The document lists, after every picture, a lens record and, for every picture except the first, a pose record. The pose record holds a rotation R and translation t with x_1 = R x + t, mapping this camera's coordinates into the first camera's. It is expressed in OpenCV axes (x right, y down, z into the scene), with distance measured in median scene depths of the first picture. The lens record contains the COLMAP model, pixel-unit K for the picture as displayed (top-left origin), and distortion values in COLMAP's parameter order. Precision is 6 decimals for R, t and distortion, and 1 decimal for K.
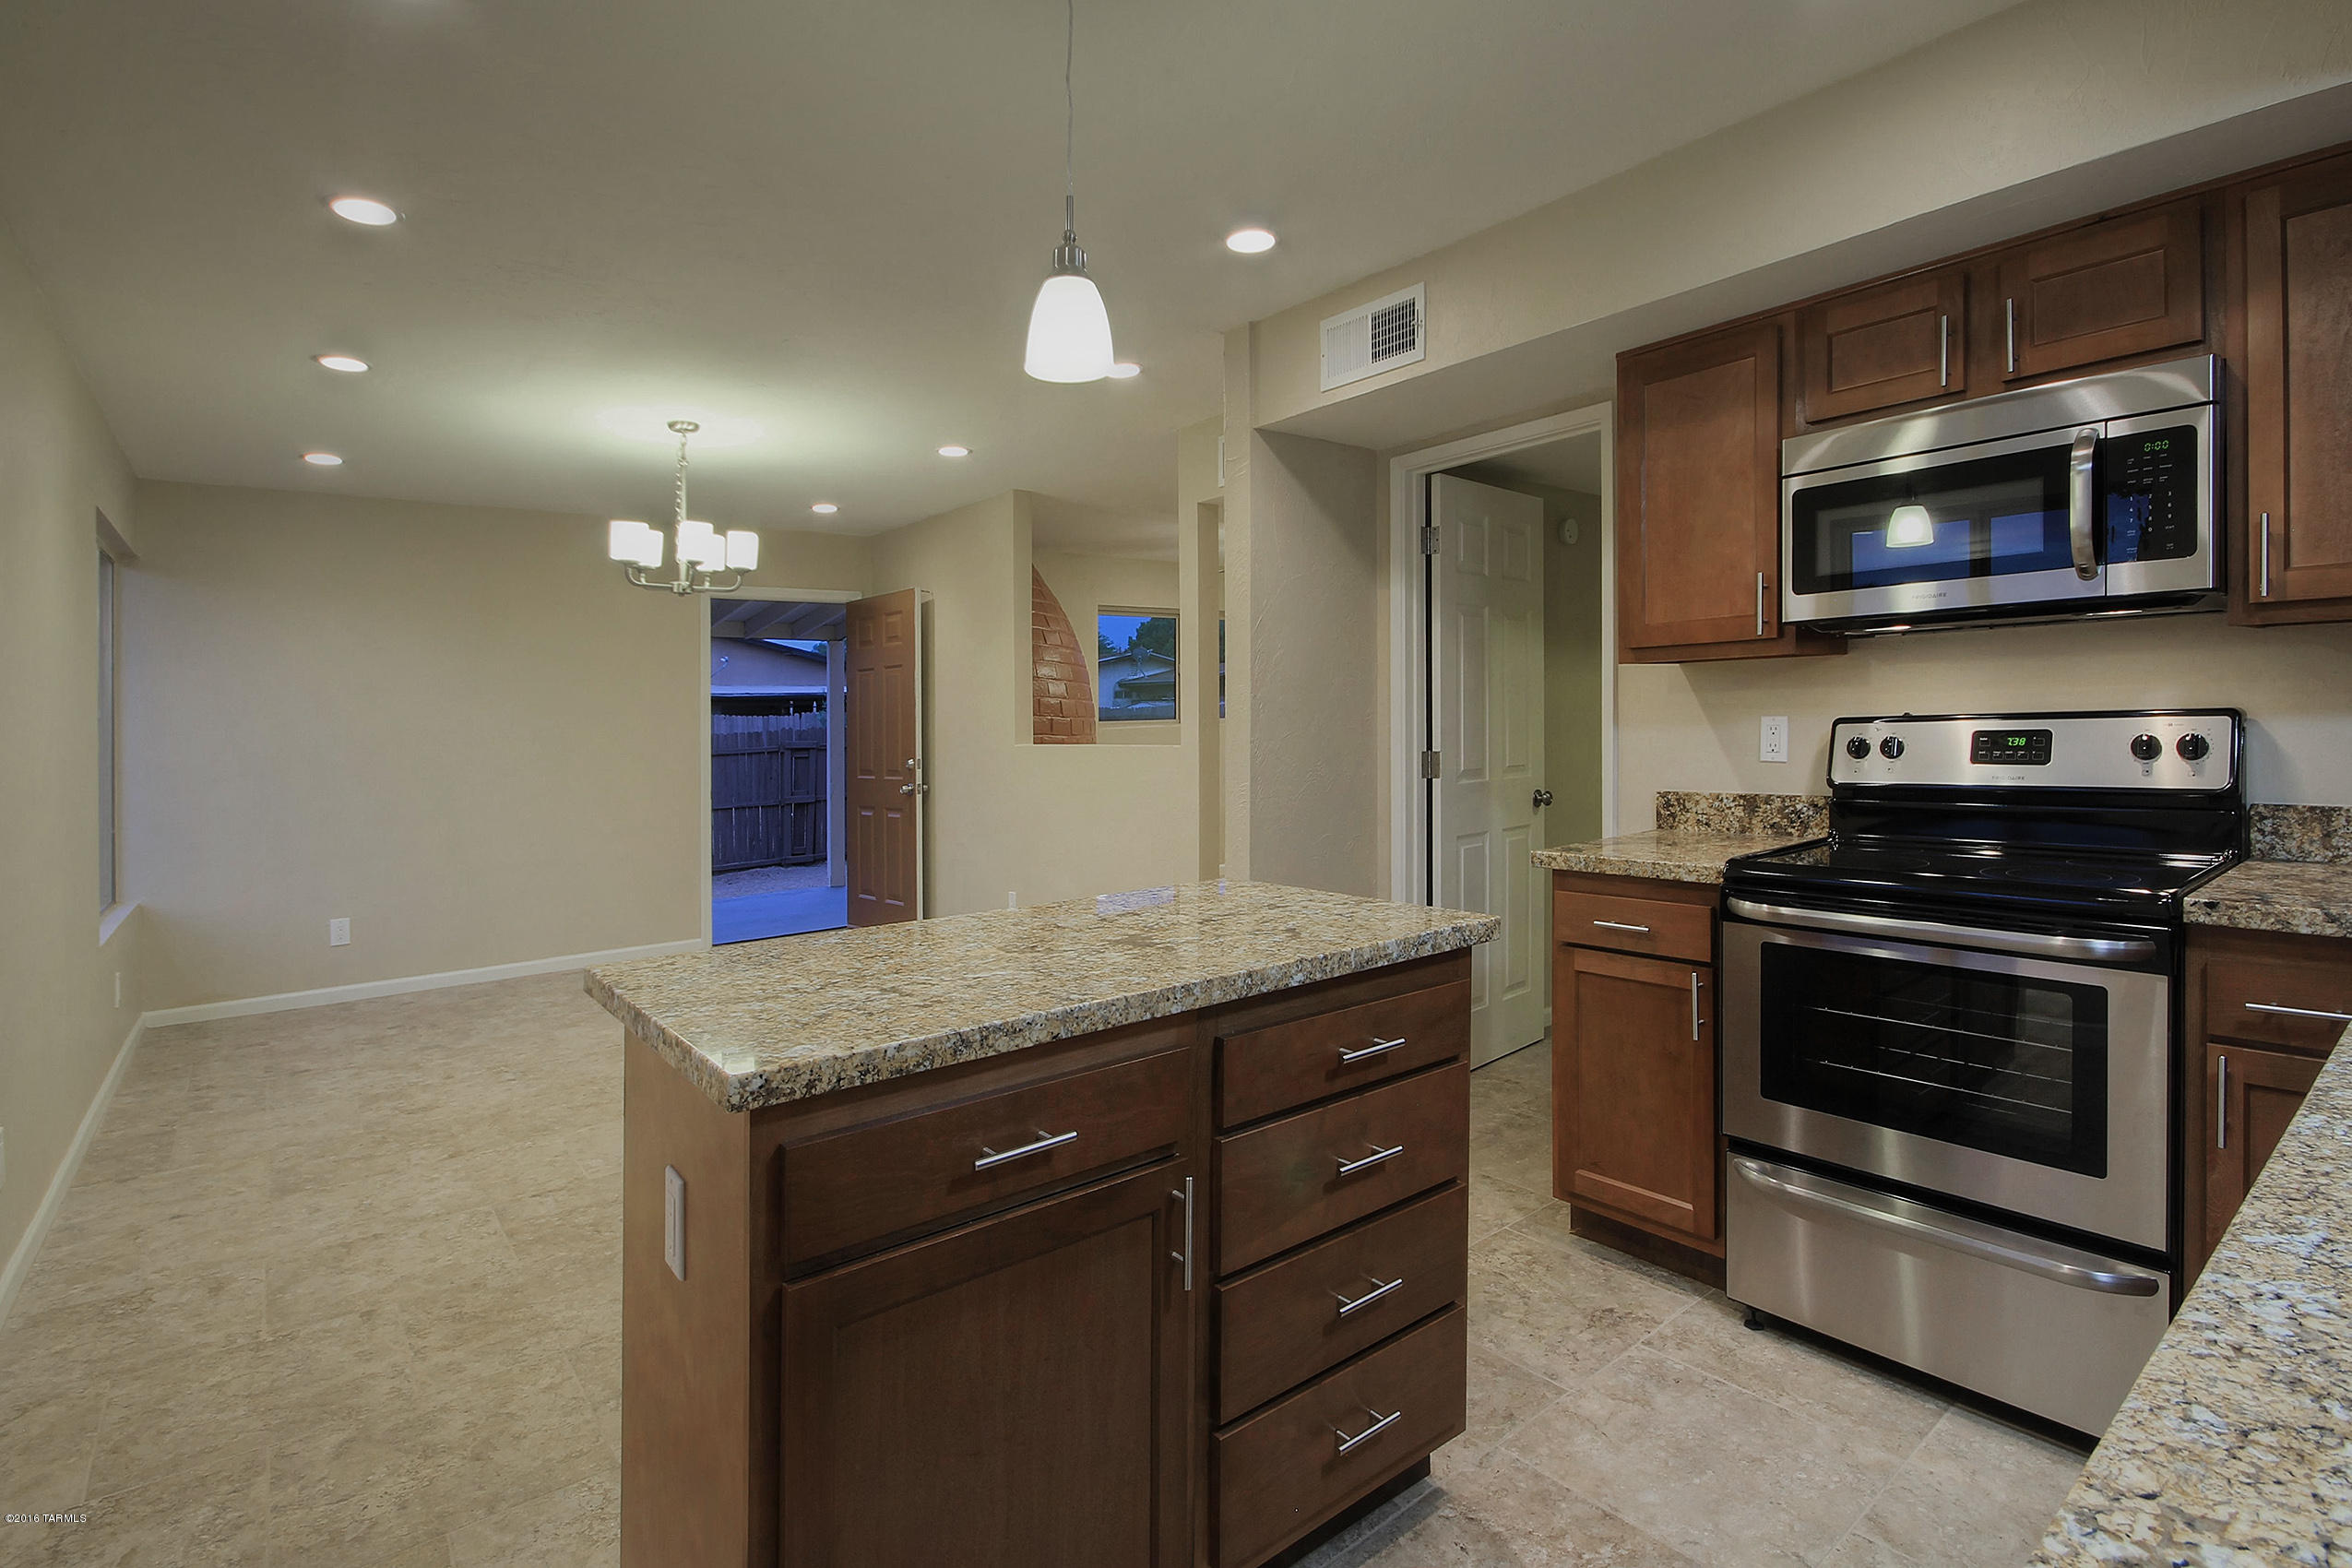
lens RADIAL K [[1134.5, 0, 1117.7], [0, 1134.5, 744.9], [0, 0, 1]] dist [-0.008066, -0.001558]
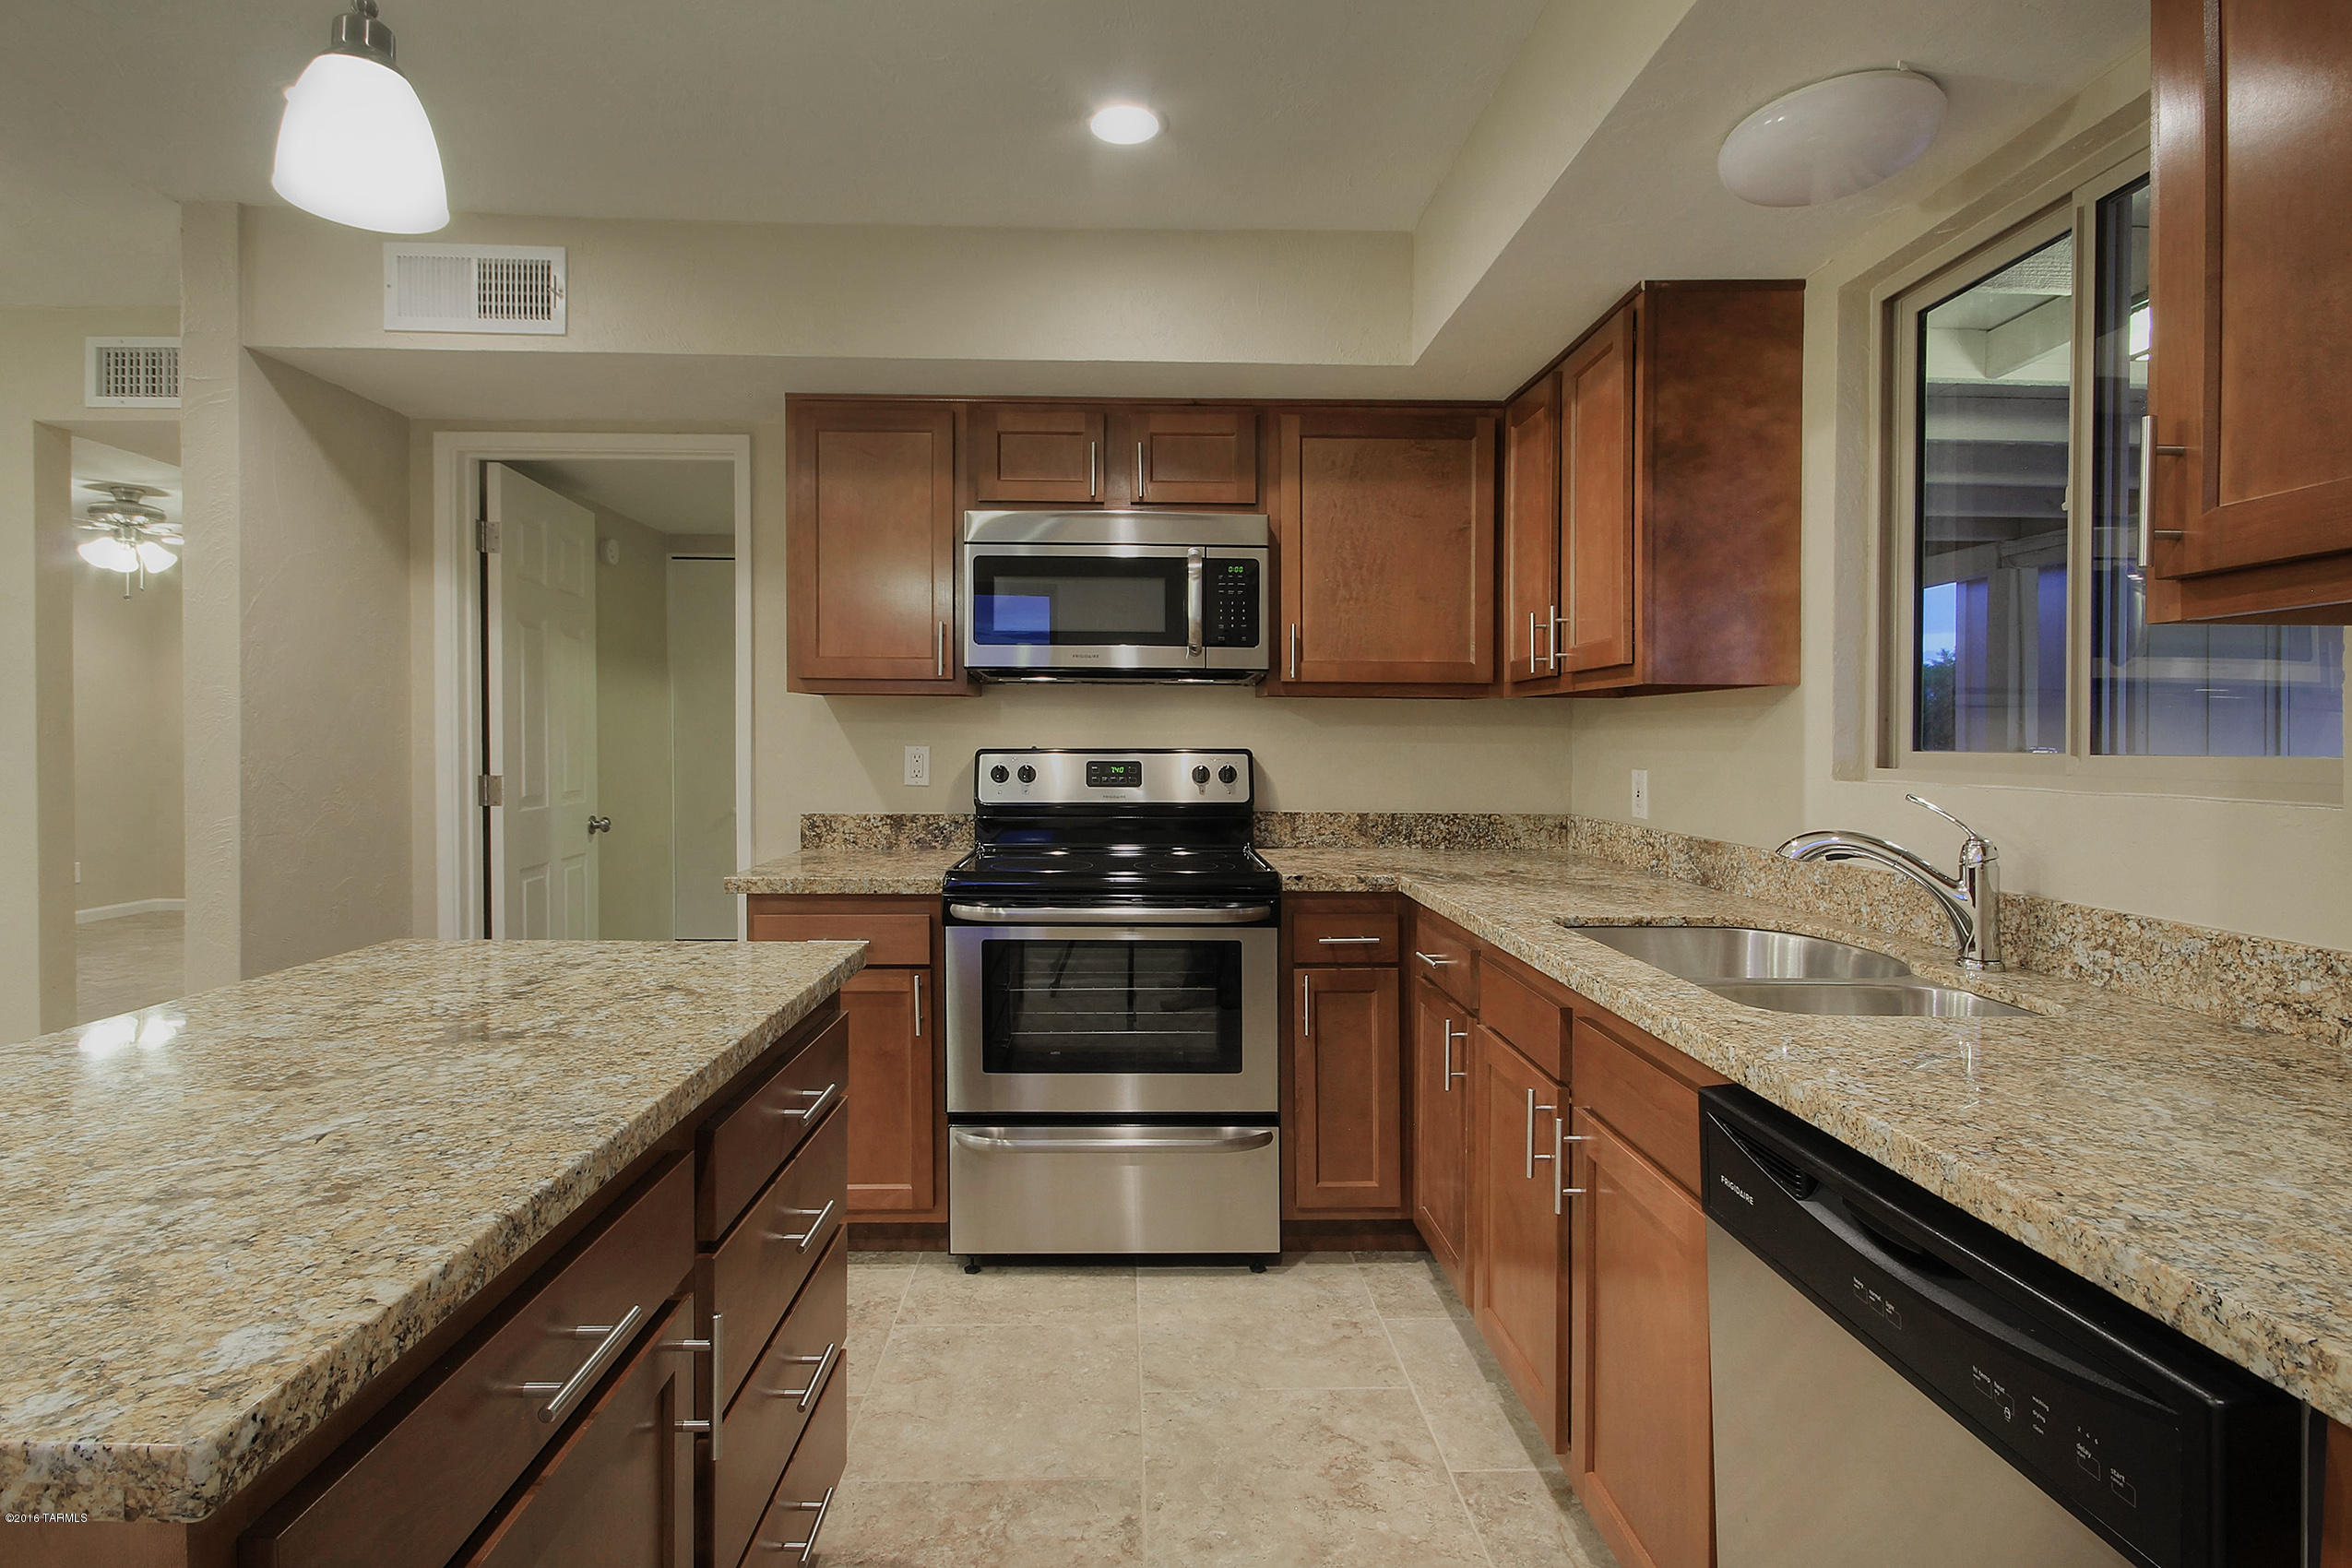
lens RADIAL K [[1087.6, 0, 1132.0], [0, 1087.6, 783.1], [0, 0, 1]] dist [-0.002071, 0.000359]
pose [[0.596800, -0.001705, 0.802388, -0.223191], [-0.007367, 0.999944, 0.007604, 0.002624], [-0.802356, -0.010449, 0.596754, 0.193335]]
